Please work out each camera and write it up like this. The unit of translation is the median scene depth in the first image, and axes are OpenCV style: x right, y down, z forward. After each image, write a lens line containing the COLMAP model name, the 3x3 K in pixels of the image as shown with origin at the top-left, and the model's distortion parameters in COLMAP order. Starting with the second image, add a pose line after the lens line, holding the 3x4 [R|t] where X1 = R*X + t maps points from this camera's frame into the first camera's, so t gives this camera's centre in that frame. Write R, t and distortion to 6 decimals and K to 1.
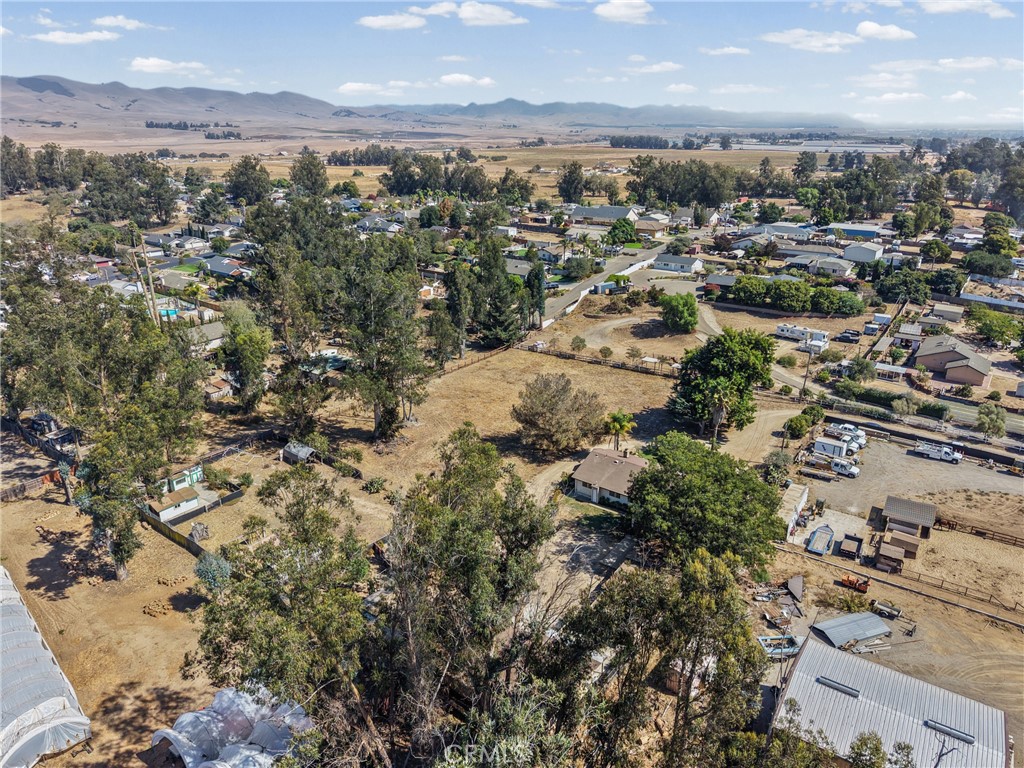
lens RADIAL K [[689.4, 0, 518.2], [0, 689.4, 380.7], [0, 0, 1]] dist [0.045393, -0.048217]
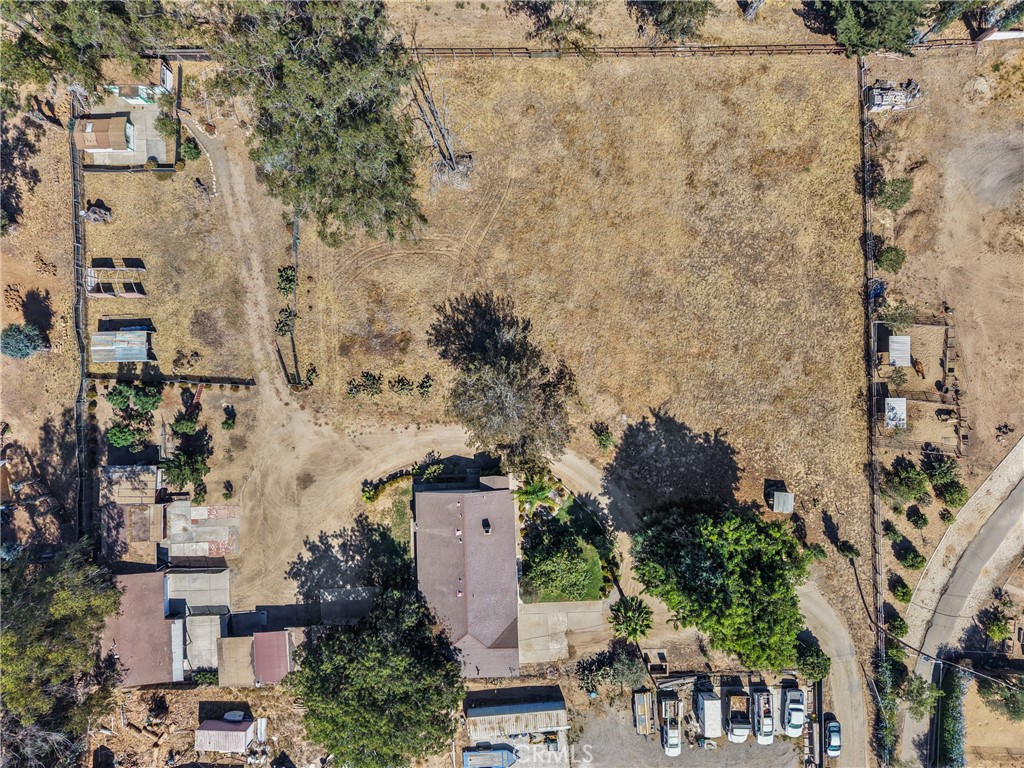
lens RADIAL K [[689.4, 0, 518.2], [0, 689.4, 380.7], [0, 0, 1]] dist [0.045393, -0.048217]
pose [[0.623072, 0.781952, -0.018206, 0.043899], [-0.269513, 0.236487, 0.933508, -0.432915], [0.734264, -0.576736, 0.358095, 0.567857]]
